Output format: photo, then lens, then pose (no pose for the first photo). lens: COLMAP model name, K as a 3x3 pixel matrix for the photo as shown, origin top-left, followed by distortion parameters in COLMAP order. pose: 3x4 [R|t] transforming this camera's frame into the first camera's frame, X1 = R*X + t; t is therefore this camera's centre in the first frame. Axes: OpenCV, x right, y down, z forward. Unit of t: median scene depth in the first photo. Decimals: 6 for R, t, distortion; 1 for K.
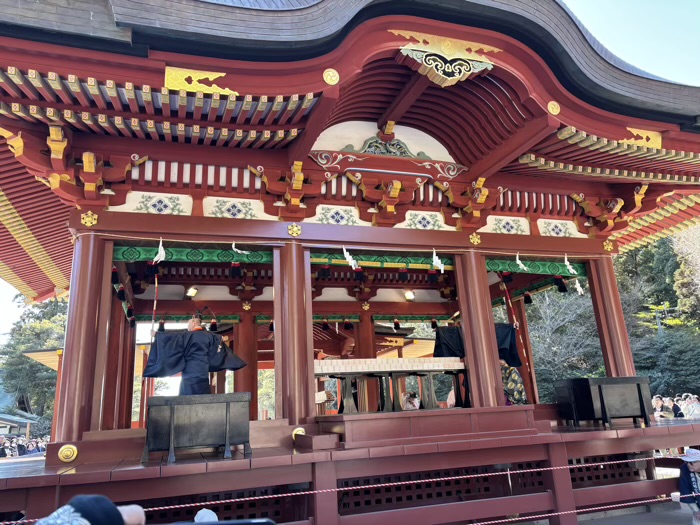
lens RADIAL K [[521.8, 0, 350.1], [0, 521.8, 265.5], [0, 0, 1]] dist [0.041434, -0.037698]
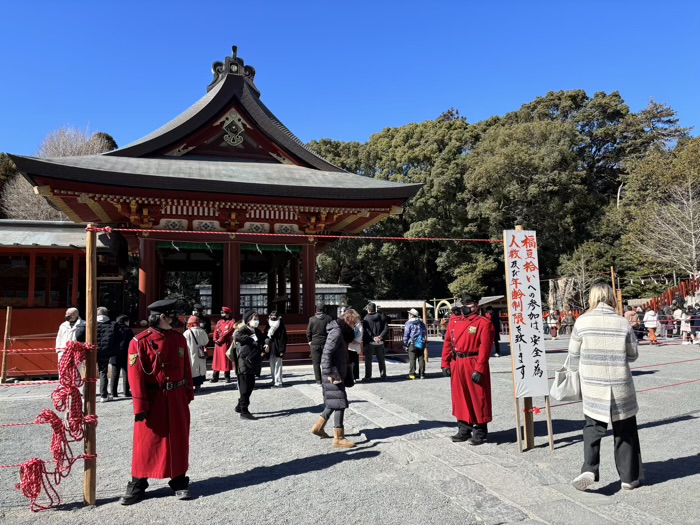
lens RADIAL K [[521.8, 0, 352.6], [0, 521.8, 270.0], [0, 0, 1]] dist [0.041434, -0.037698]
pose [[0.999596, 0.028201, 0.003614, 0.331423], [-0.028382, 0.982266, 0.185334, -0.285769], [0.001676, -0.185361, 0.982669, -1.025066]]
